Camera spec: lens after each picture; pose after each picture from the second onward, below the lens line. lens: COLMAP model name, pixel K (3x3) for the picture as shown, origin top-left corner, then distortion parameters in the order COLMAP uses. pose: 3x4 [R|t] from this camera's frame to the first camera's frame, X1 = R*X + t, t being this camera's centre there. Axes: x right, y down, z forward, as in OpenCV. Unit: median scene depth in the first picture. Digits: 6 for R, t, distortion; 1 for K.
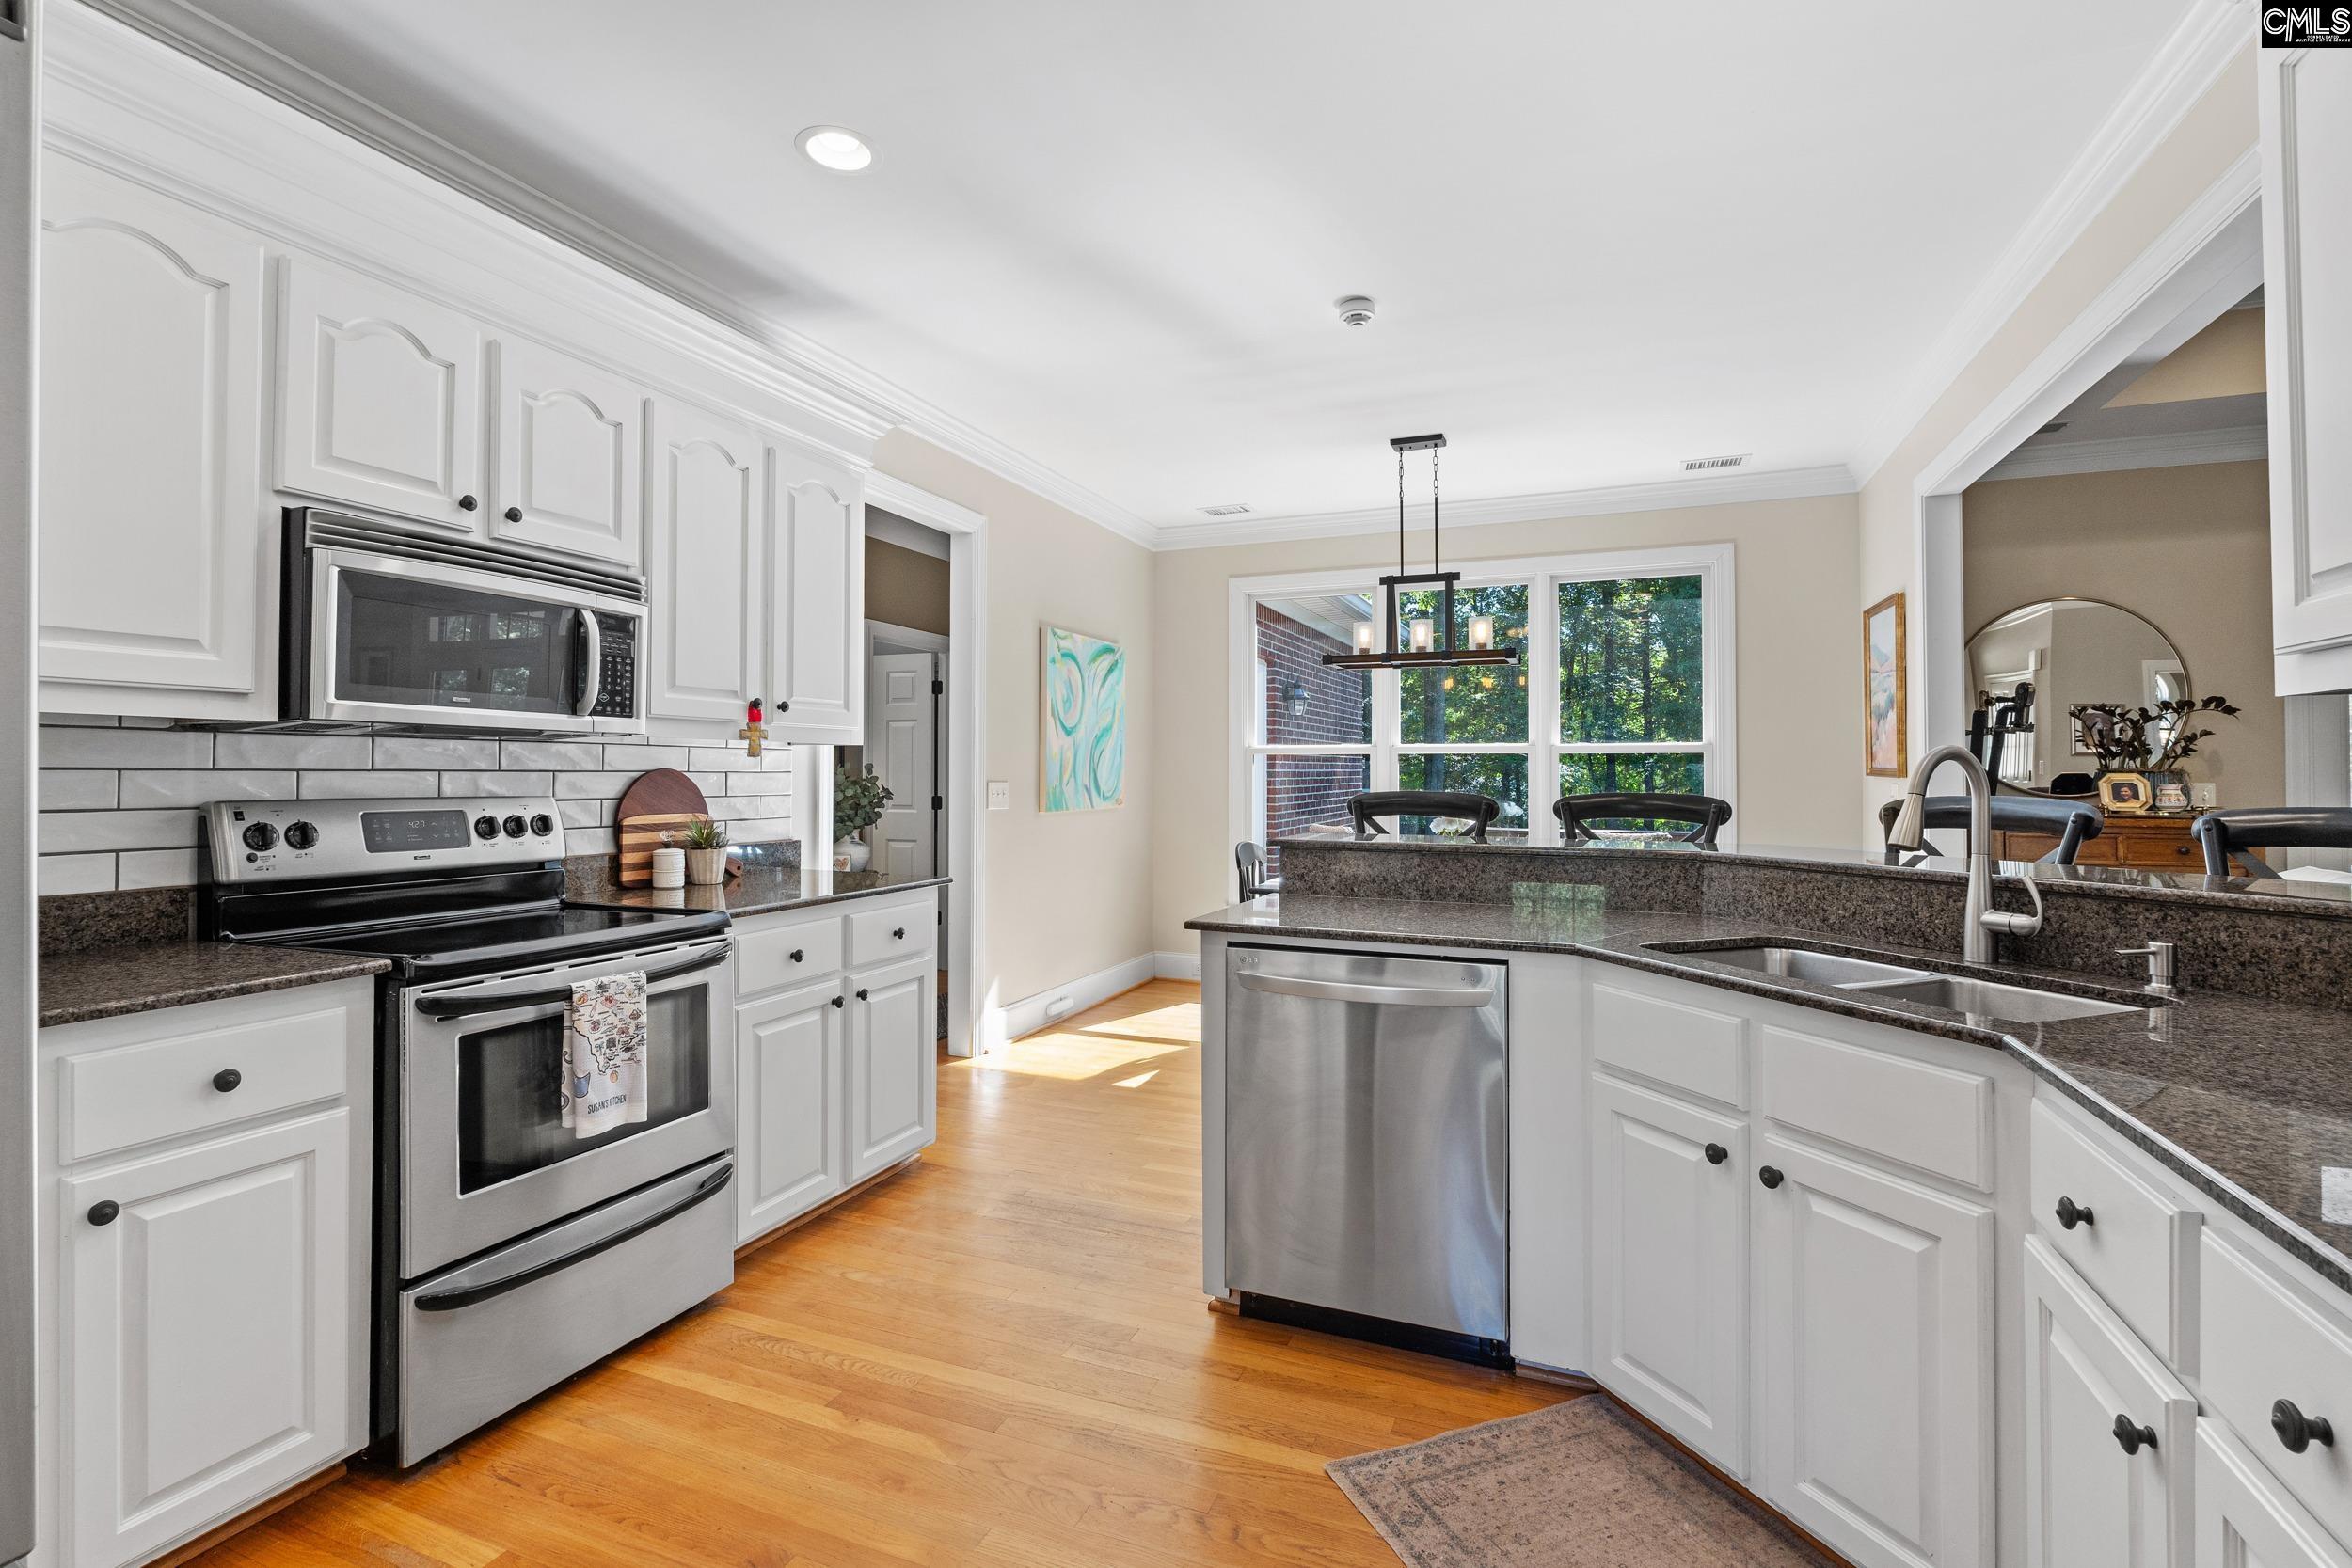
lens RADIAL K [[1076.1, 0, 1167.3], [0, 1076.1, 777.9], [0, 0, 1]] dist [-0.010978, 0.000823]
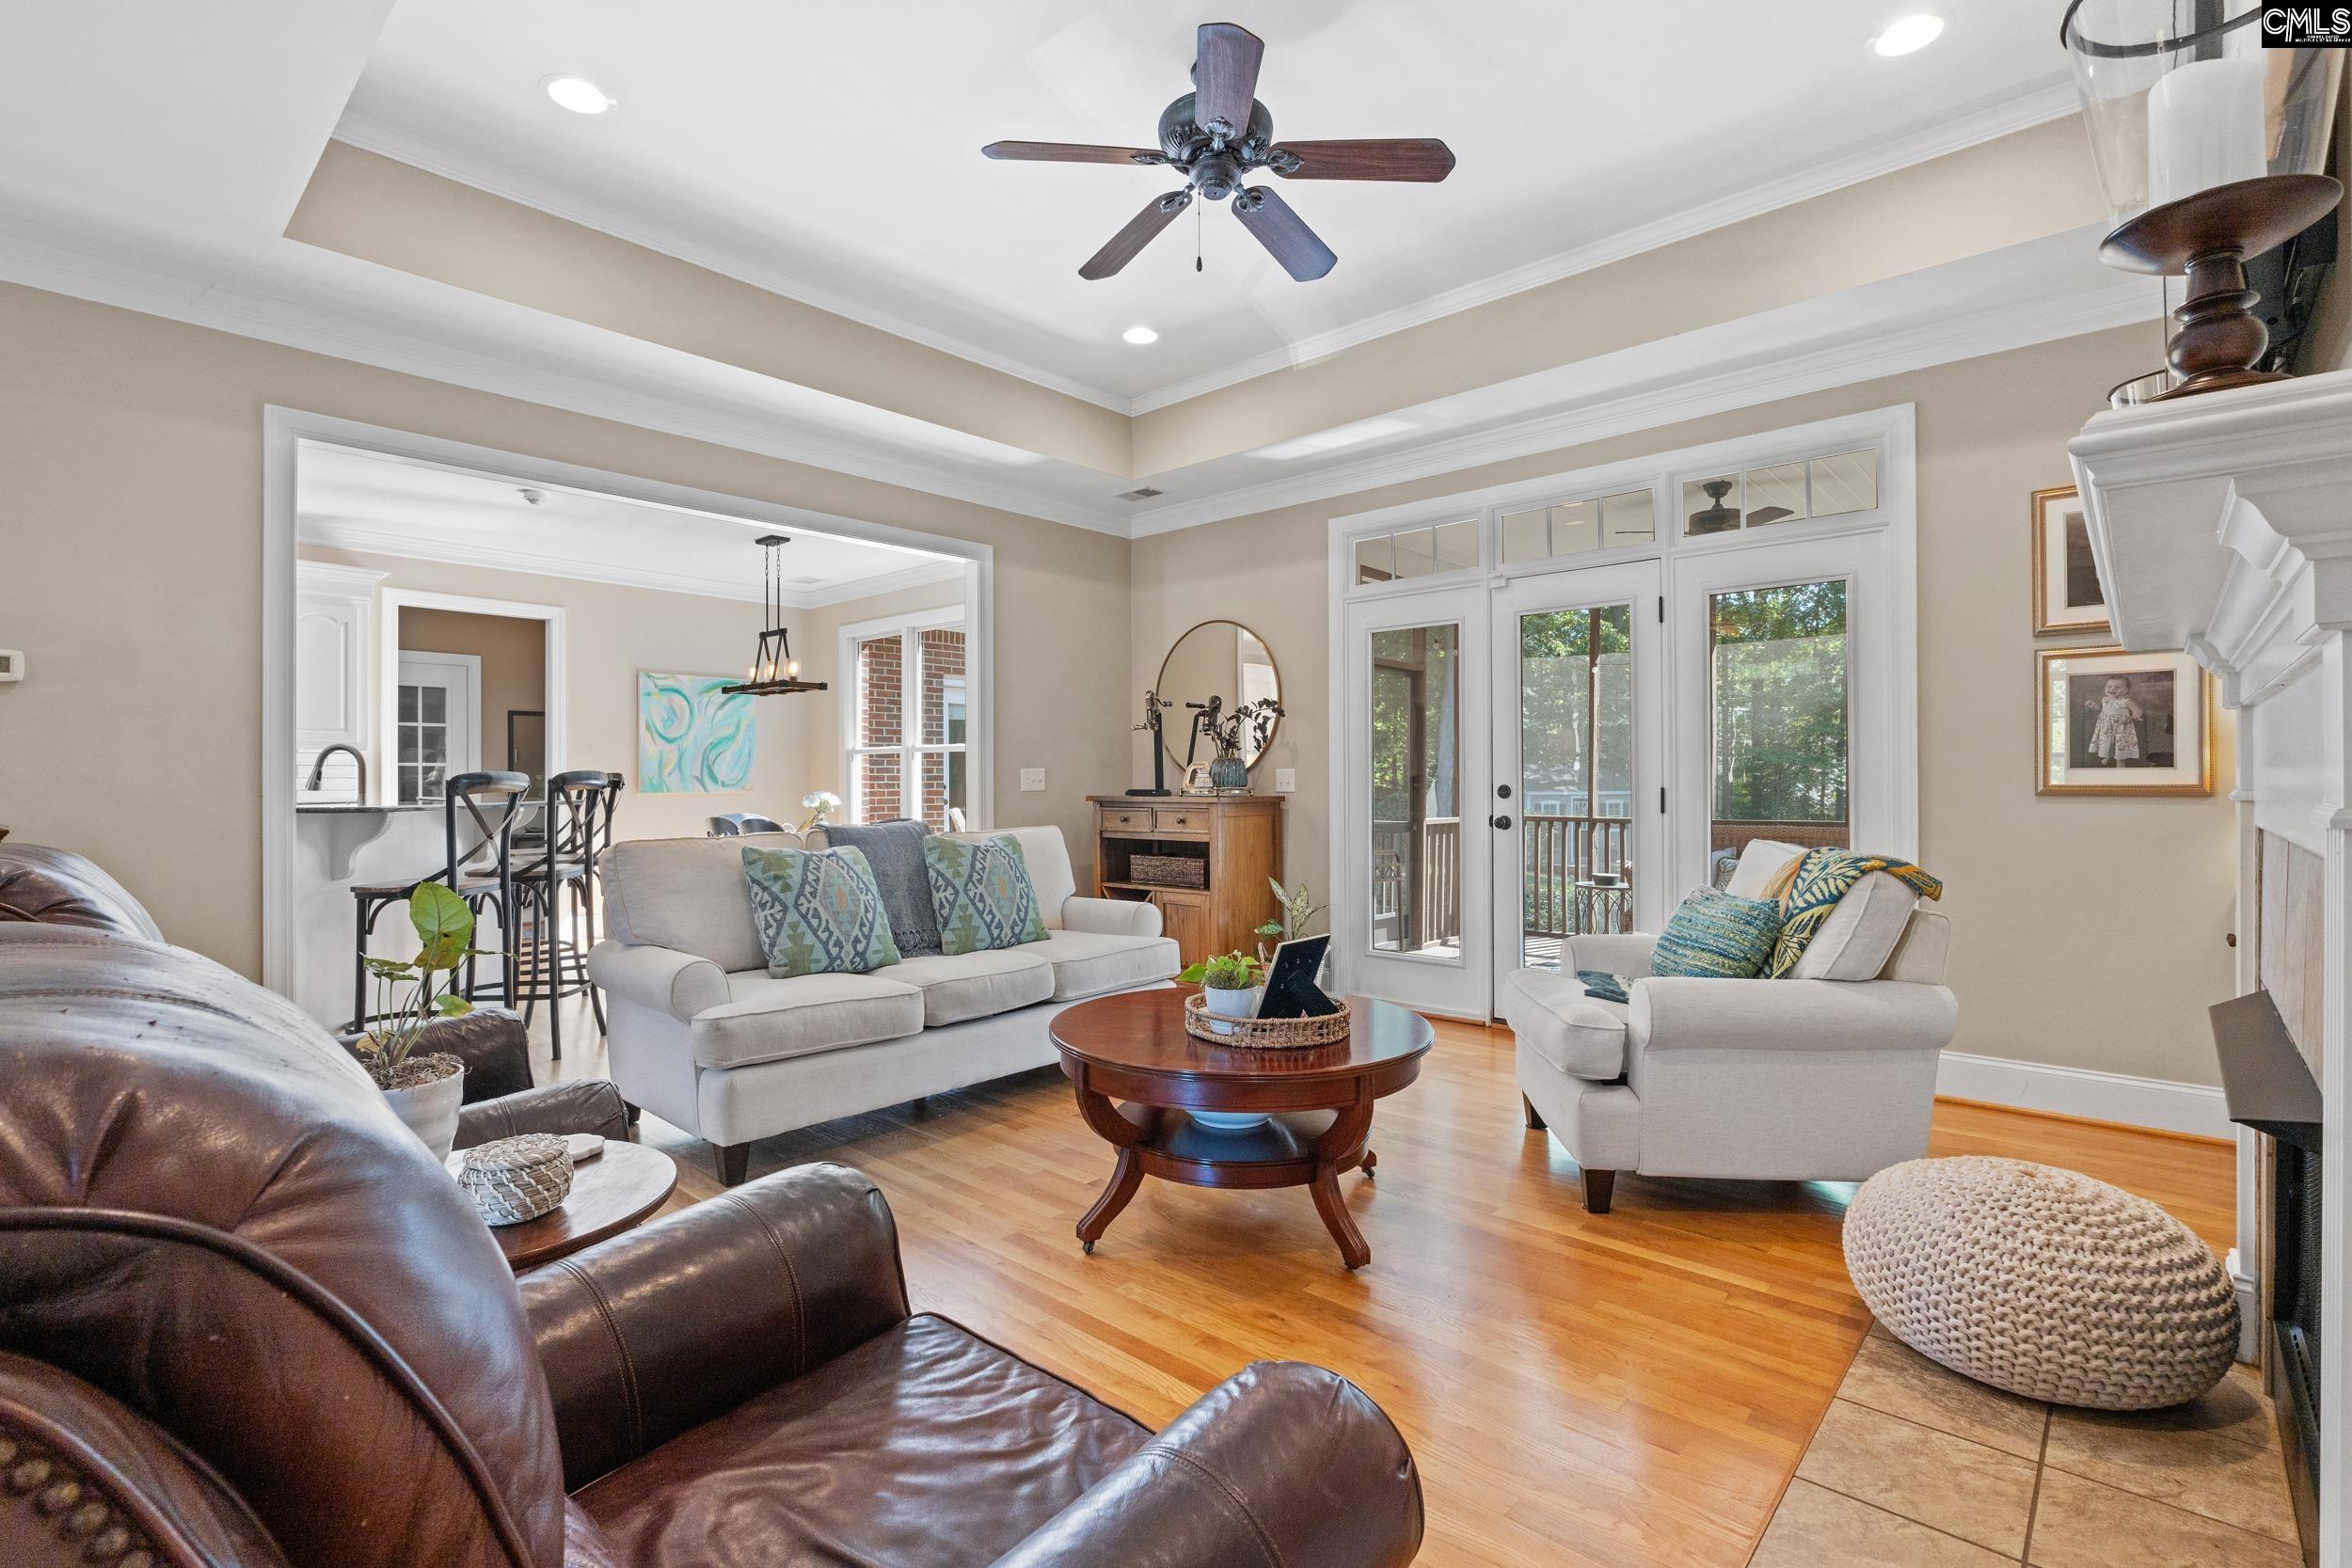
lens RADIAL K [[1076.1, 0, 1167.3], [0, 1076.1, 777.9], [0, 0, 1]] dist [-0.010978, 0.000823]
pose [[0.939577, -0.003291, -0.342321, 1.370002], [0.001943, 0.999989, -0.004281, 0.021787], [0.342332, 0.003357, 0.939573, -0.220786]]
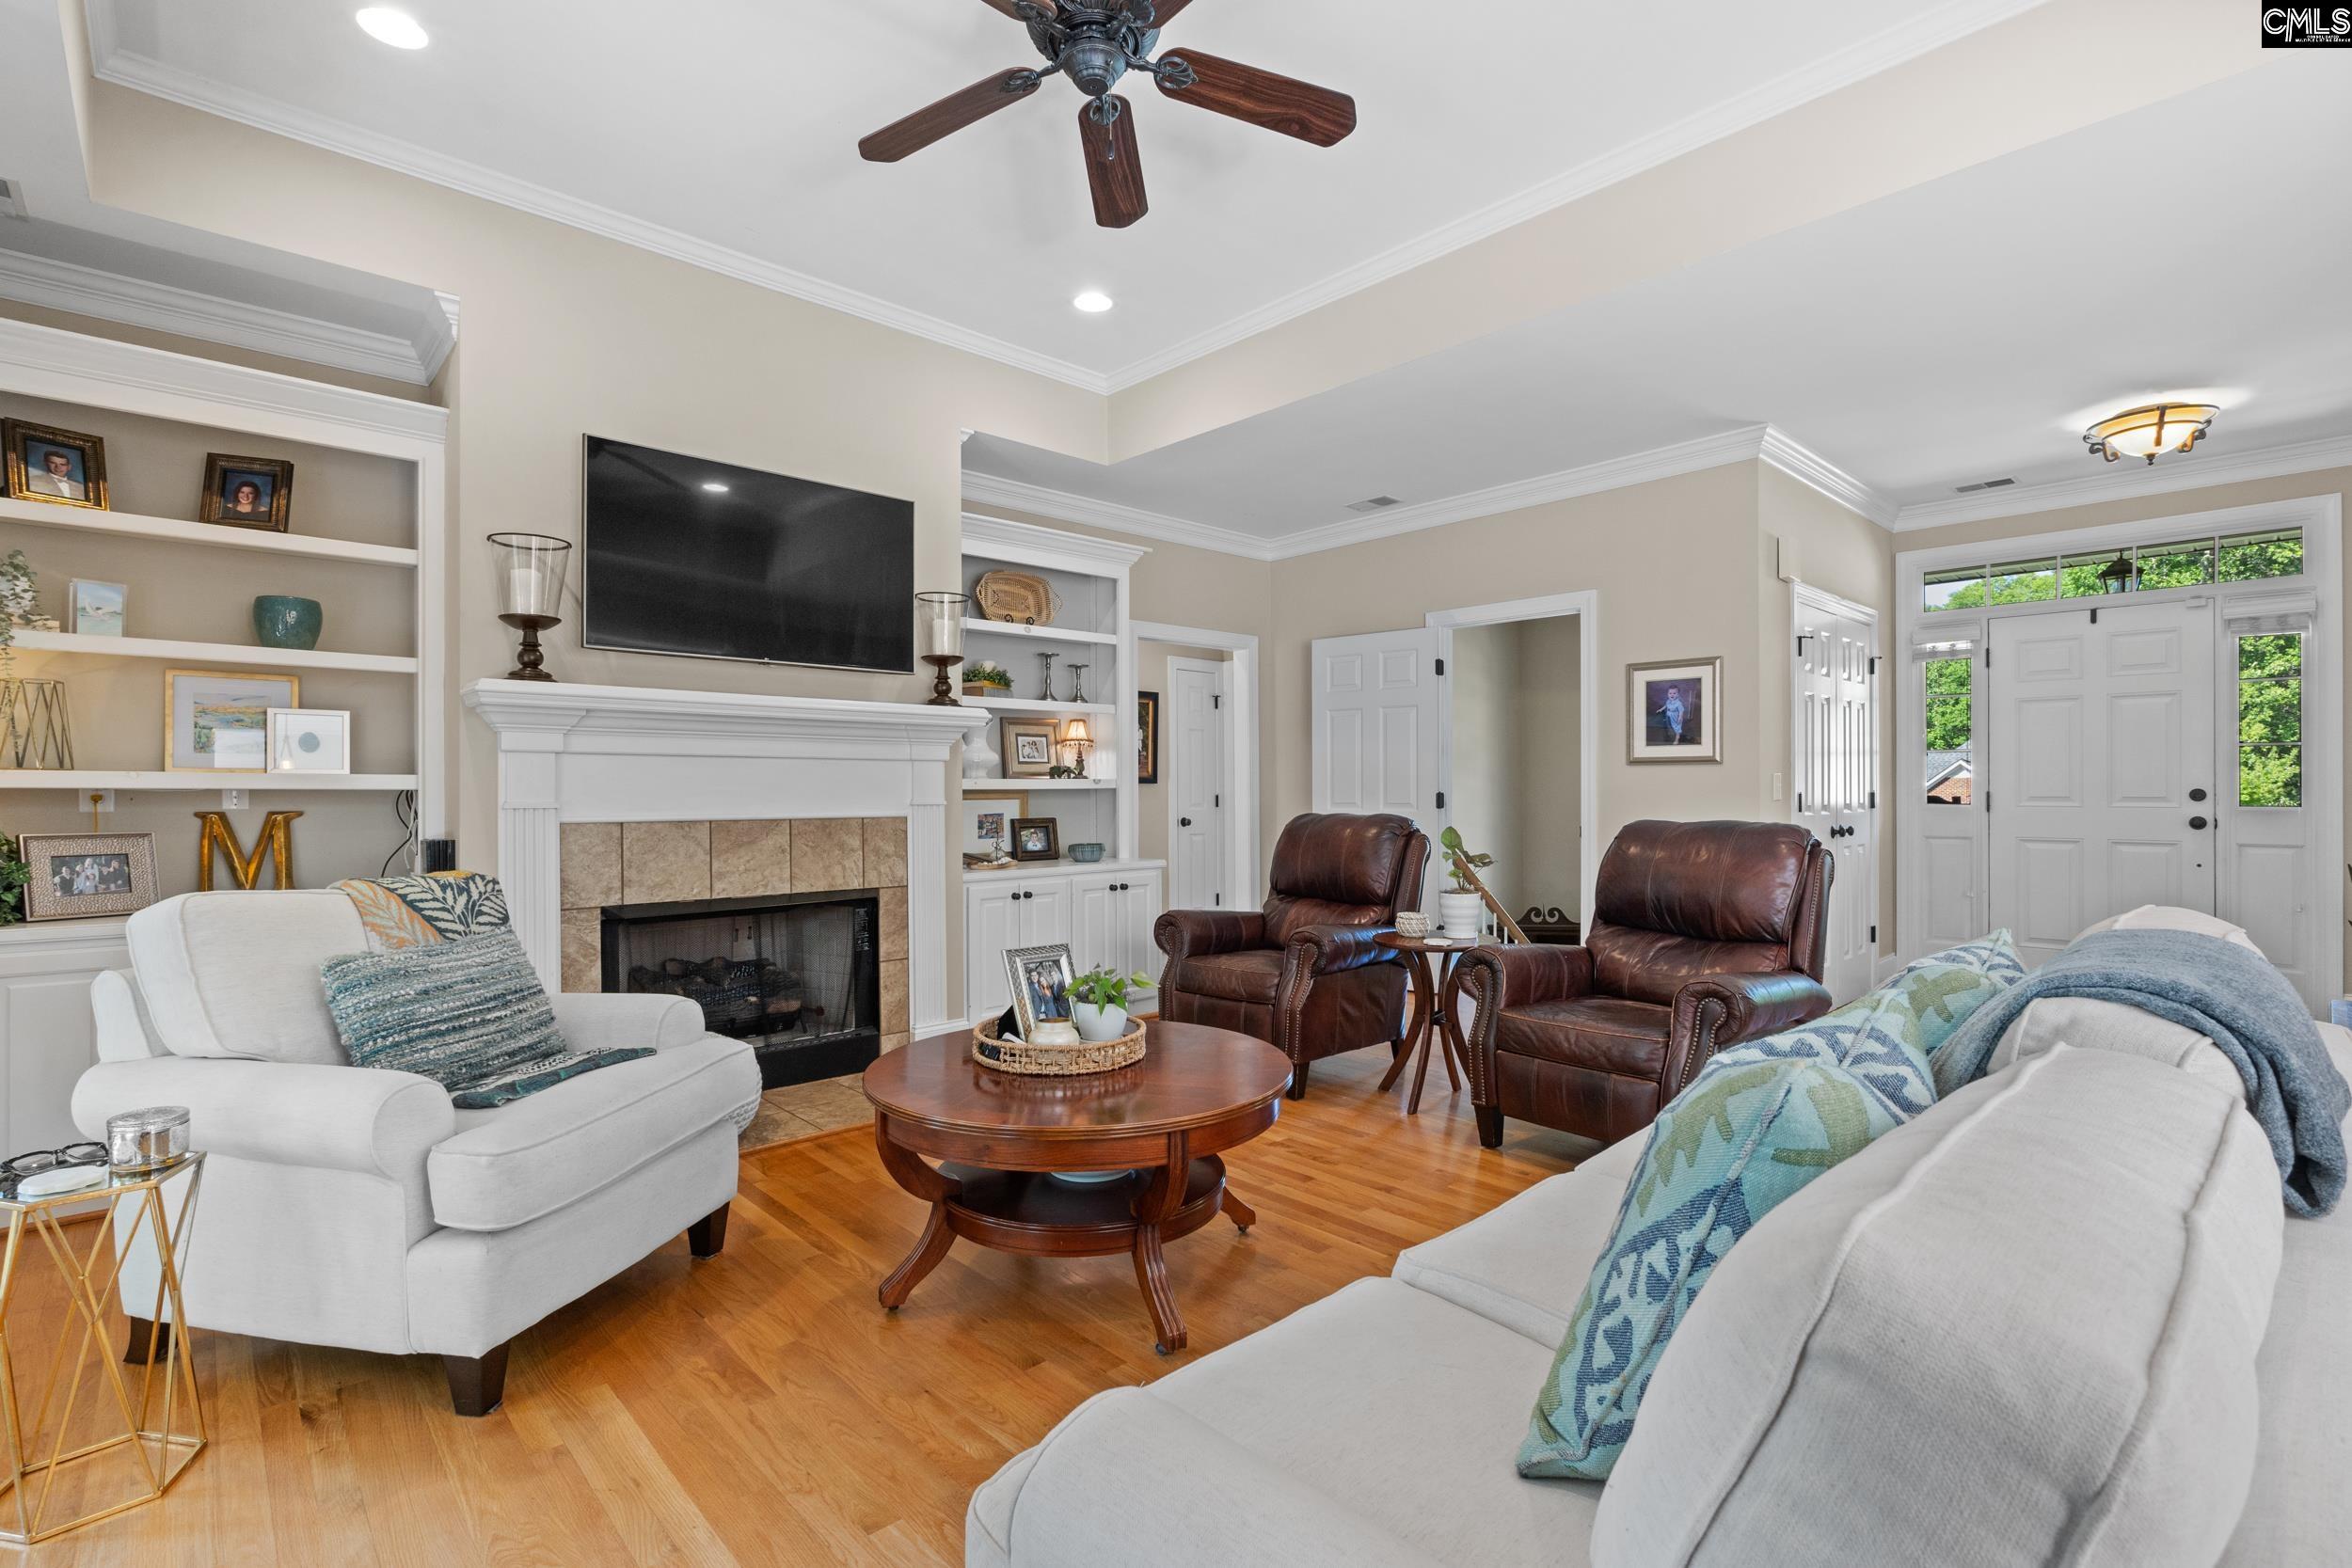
lens RADIAL K [[1076.1, 0, 1167.3], [0, 1076.1, 777.9], [0, 0, 1]] dist [-0.010978, 0.000823]
pose [[-0.909361, 0.007922, 0.415931, 0.888967], [0.001771, 0.999883, -0.015172, 0.020059], [-0.416003, -0.013060, -0.909269, 0.945123]]
